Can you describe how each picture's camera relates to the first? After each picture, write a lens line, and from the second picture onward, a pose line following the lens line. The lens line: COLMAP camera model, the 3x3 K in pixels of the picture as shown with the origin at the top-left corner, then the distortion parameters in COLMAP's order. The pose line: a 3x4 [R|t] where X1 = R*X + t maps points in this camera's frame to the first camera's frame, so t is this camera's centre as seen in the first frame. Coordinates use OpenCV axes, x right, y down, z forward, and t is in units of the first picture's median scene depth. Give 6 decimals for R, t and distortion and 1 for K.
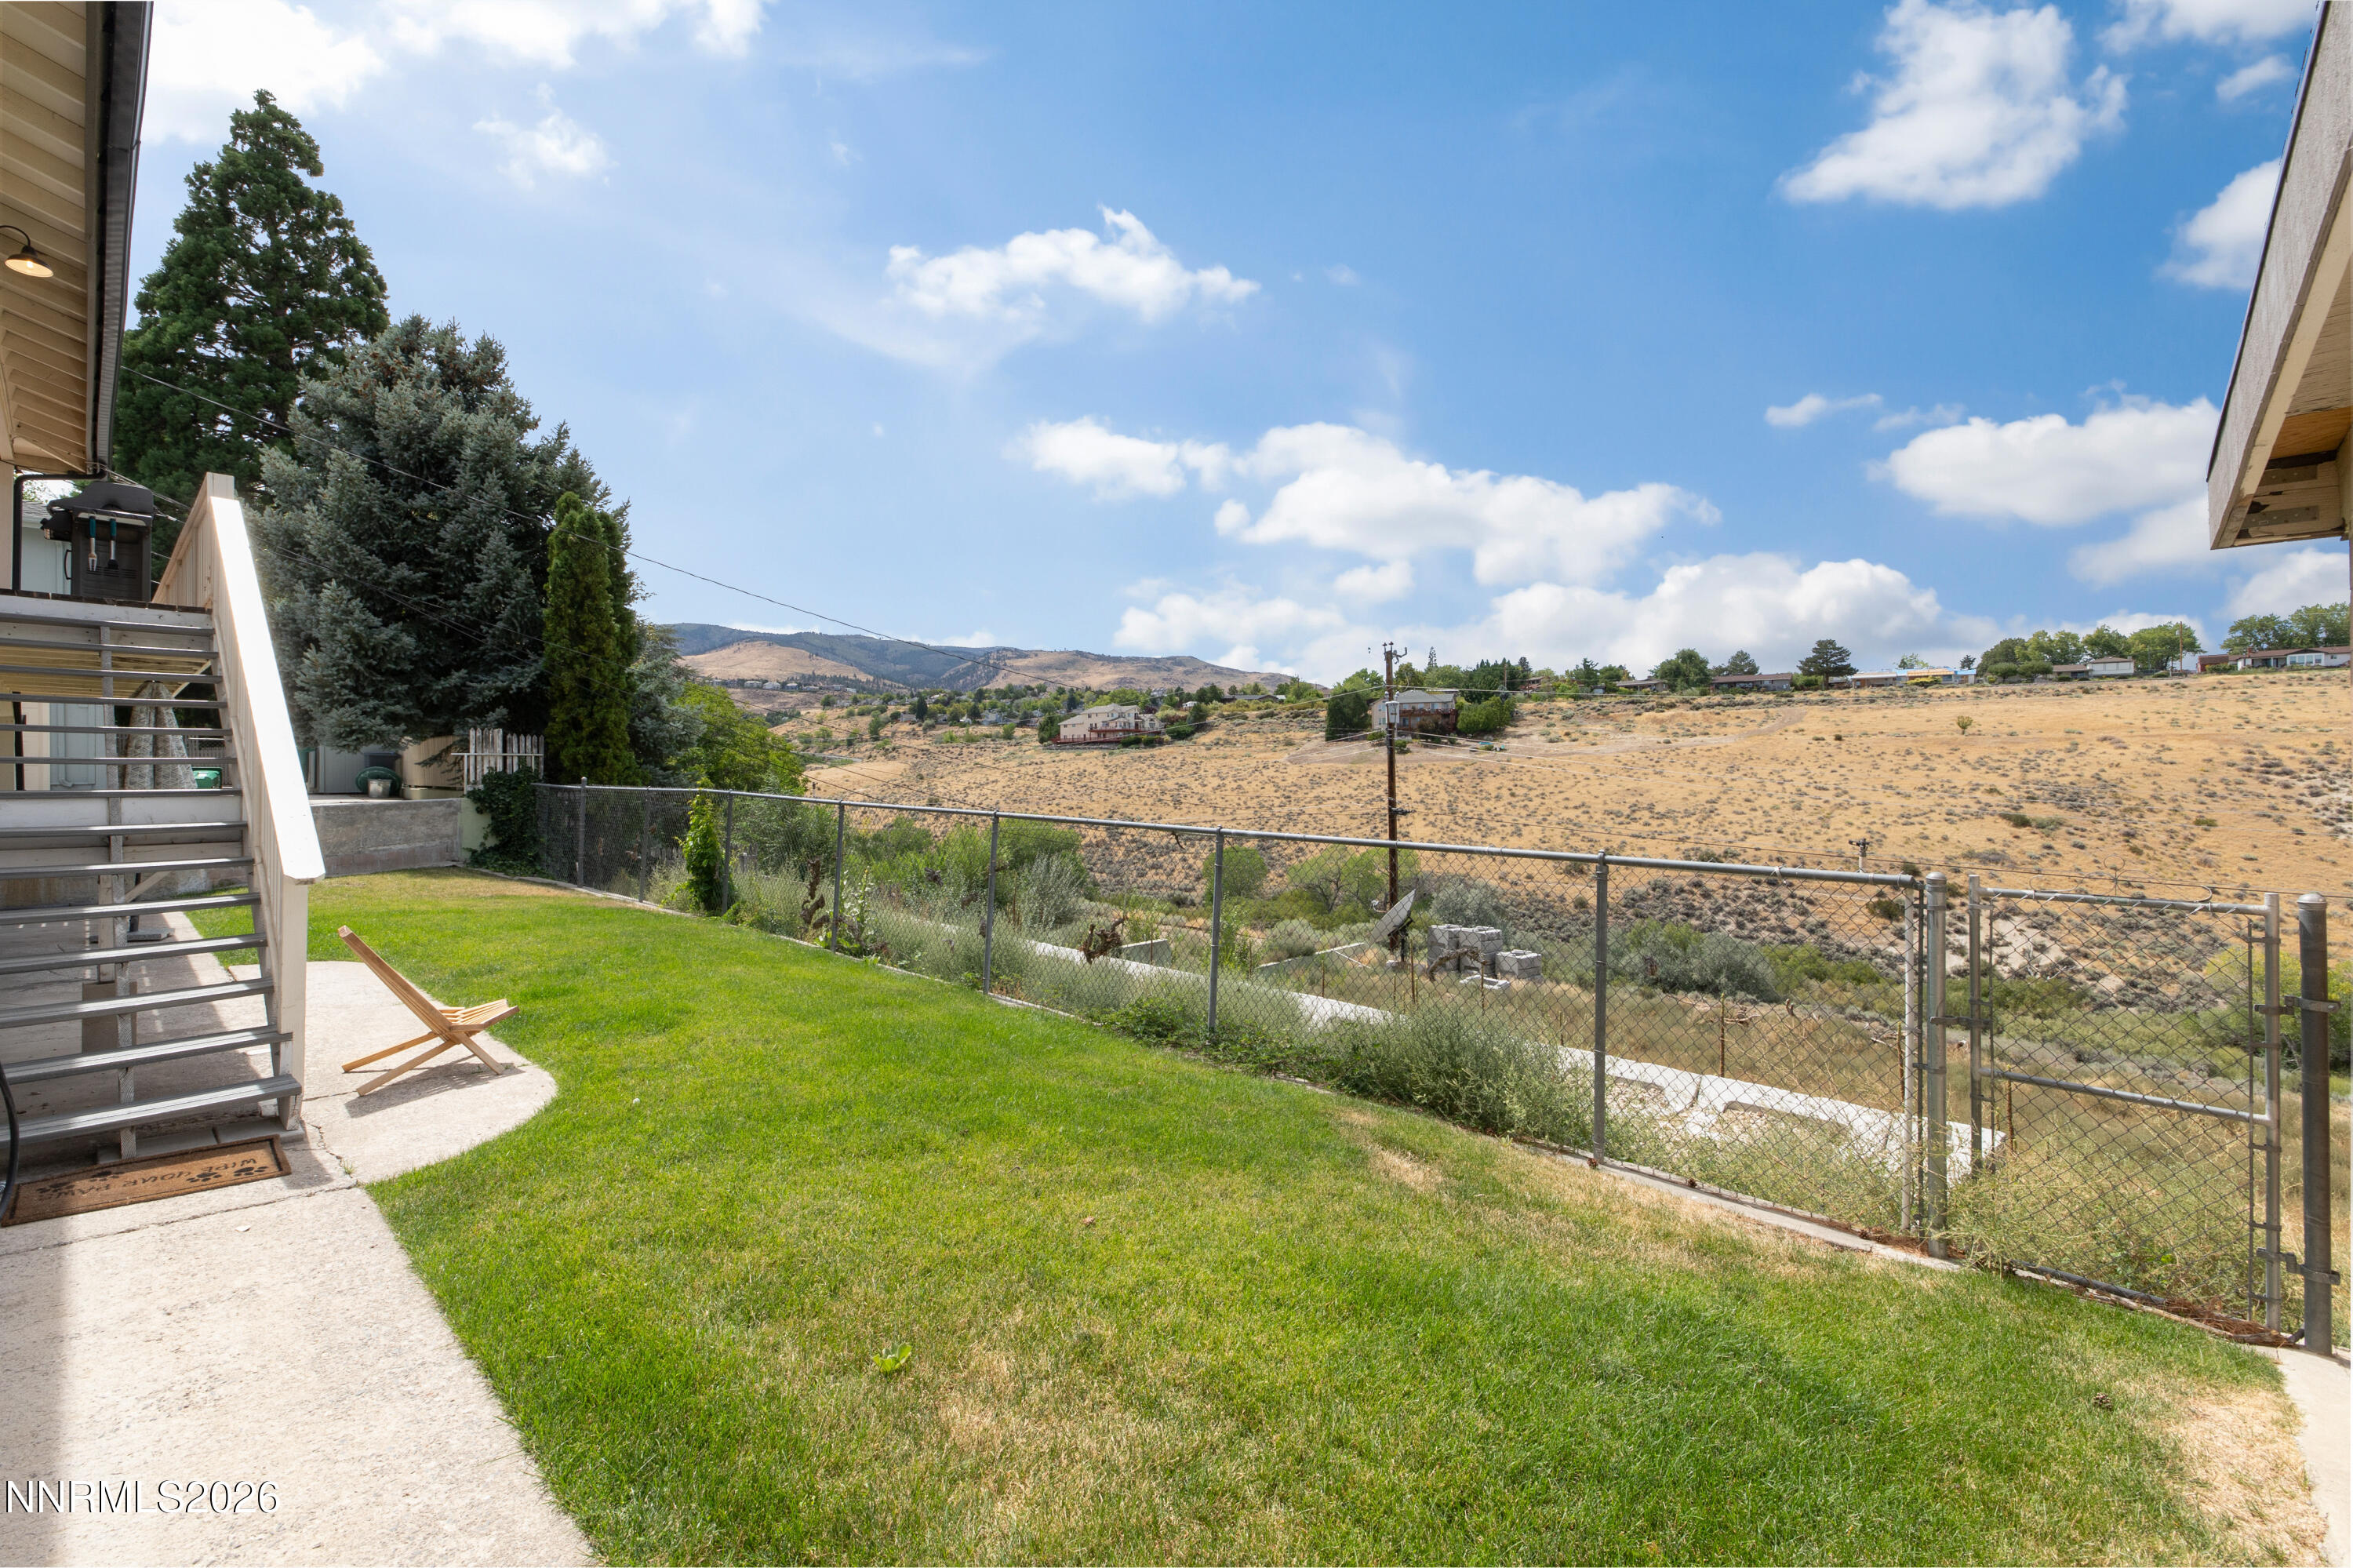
lens RADIAL K [[1054.8, 0, 1174.7], [0, 1054.8, 761.5], [0, 0, 1]] dist [0.012206, 0.000129]
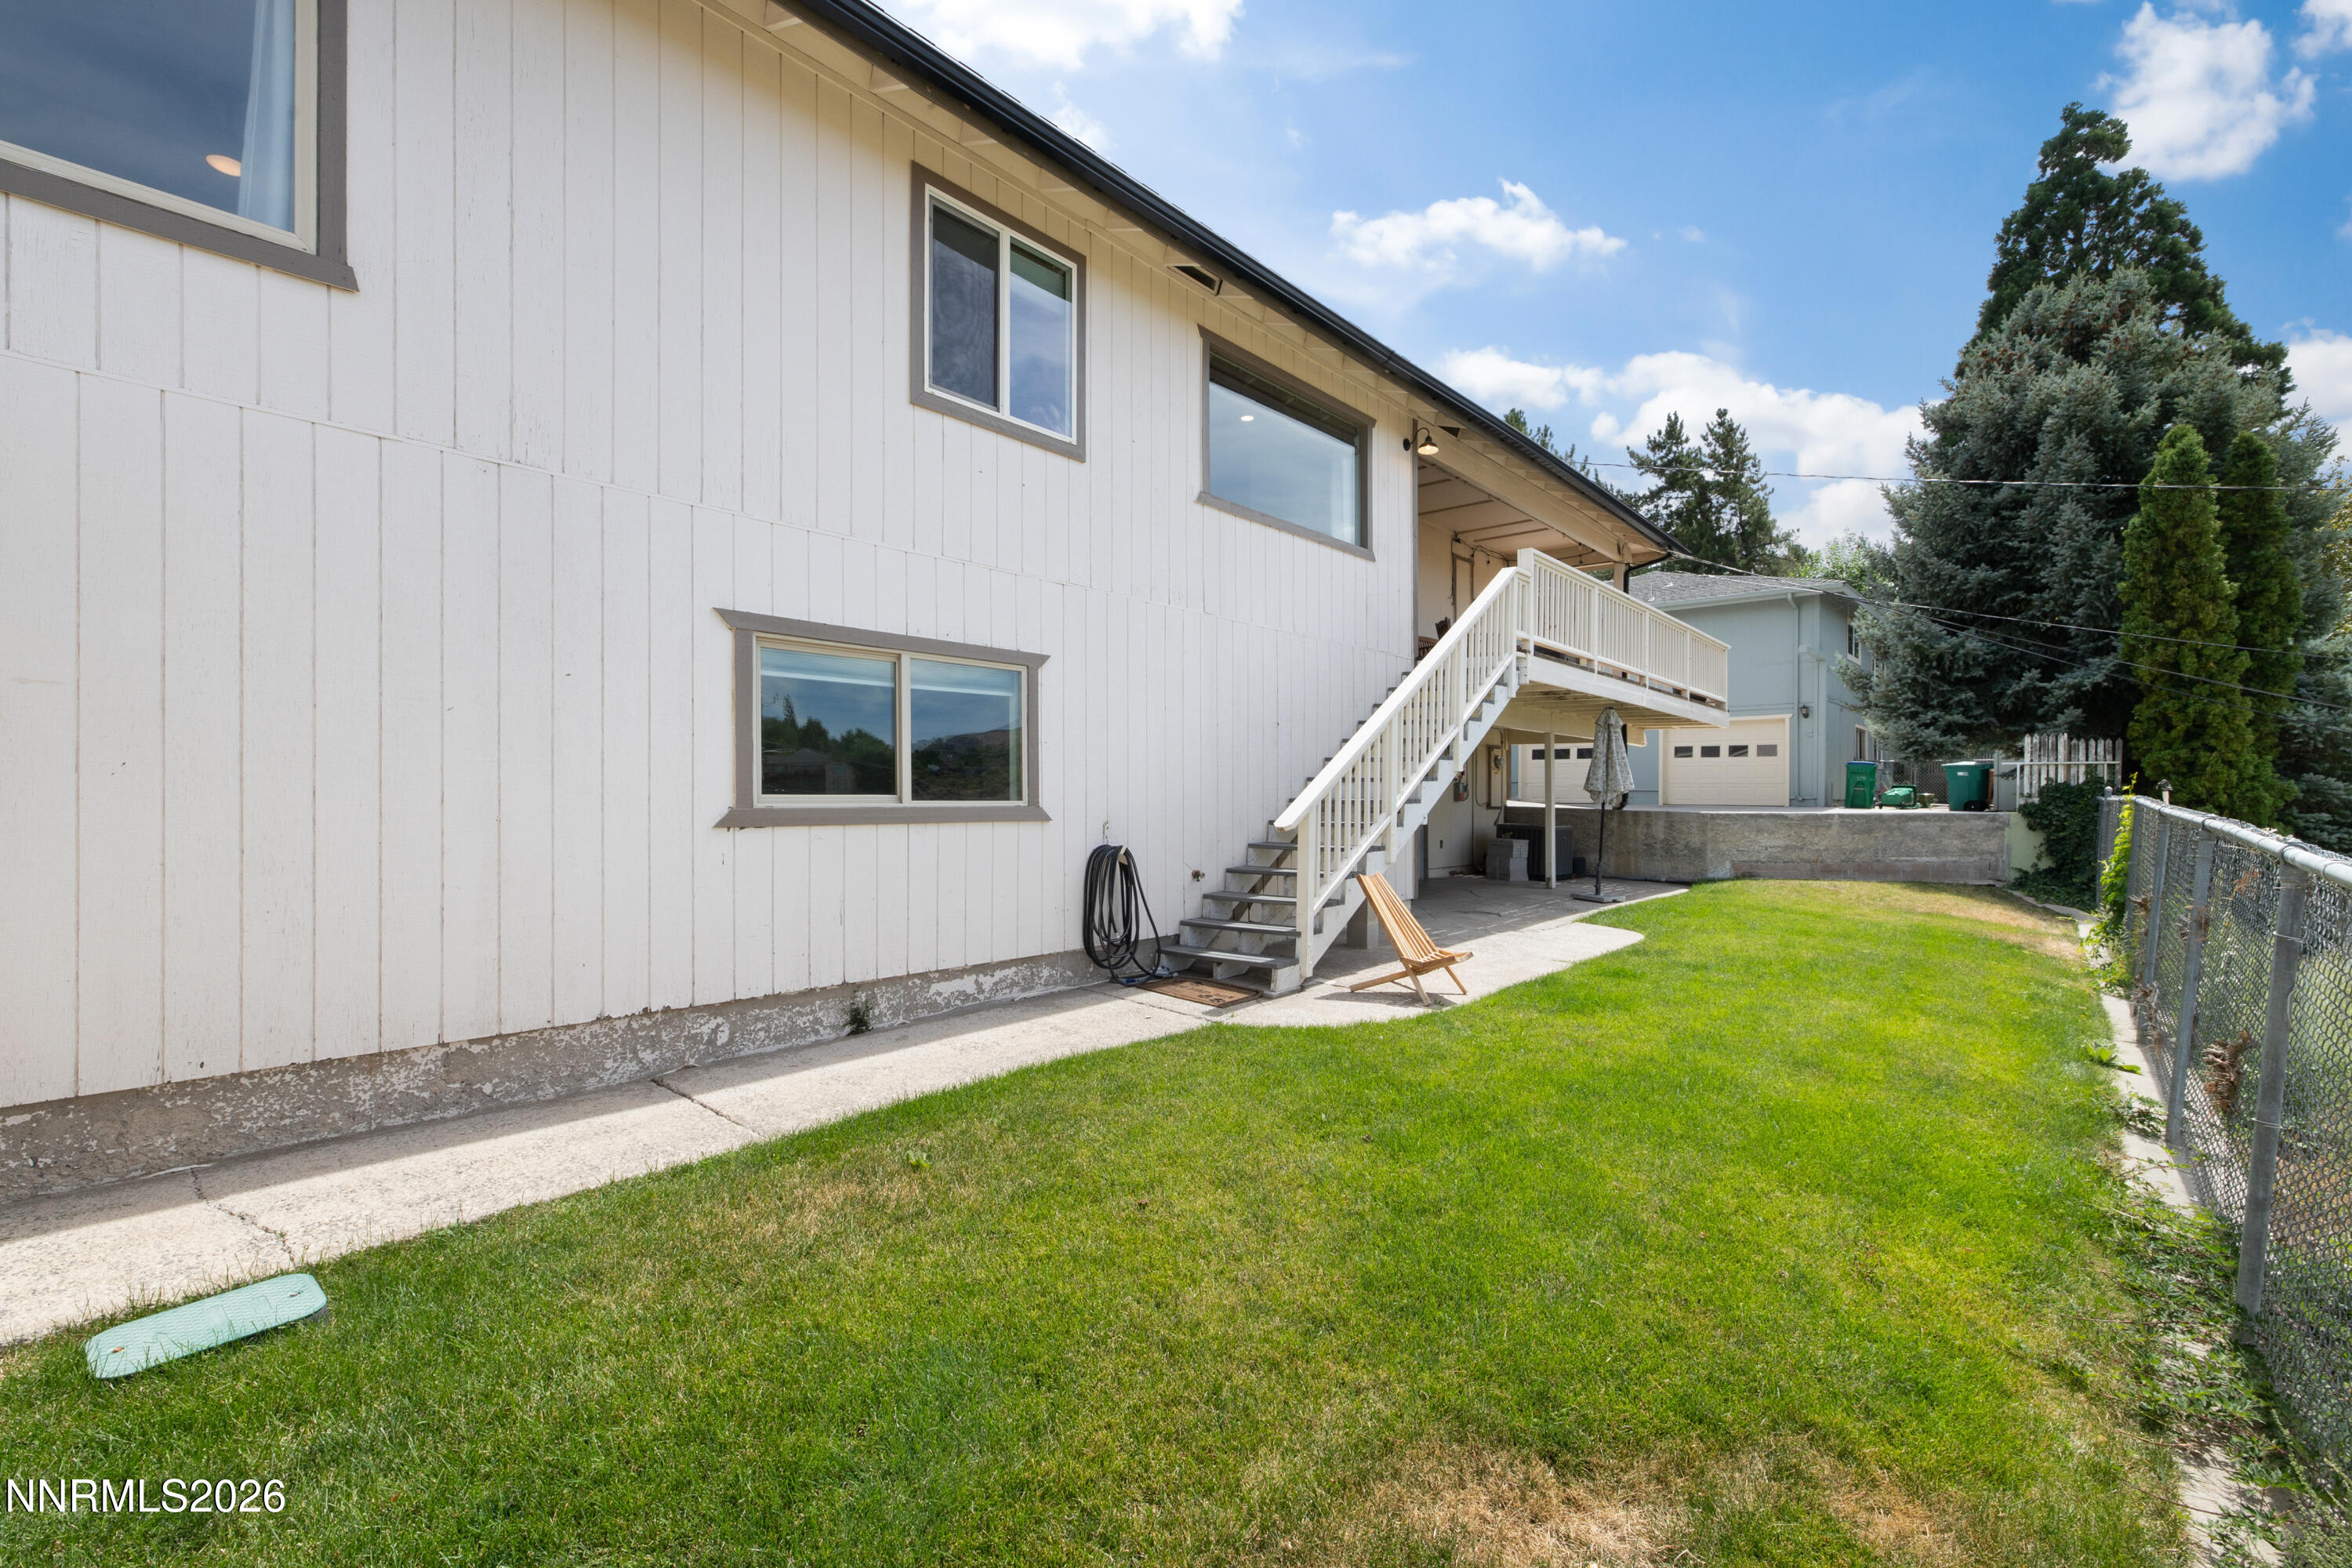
lens RADIAL K [[1054.3, 0, 1159.8], [0, 1054.3, 793.3], [0, 0, 1]] dist [0.012206, 0.000129]
pose [[0.028173, 0.001445, -0.999602, 0.203064], [-0.003720, 0.999992, 0.001340, 0.019197], [0.999596, 0.003681, 0.028178, 0.241633]]
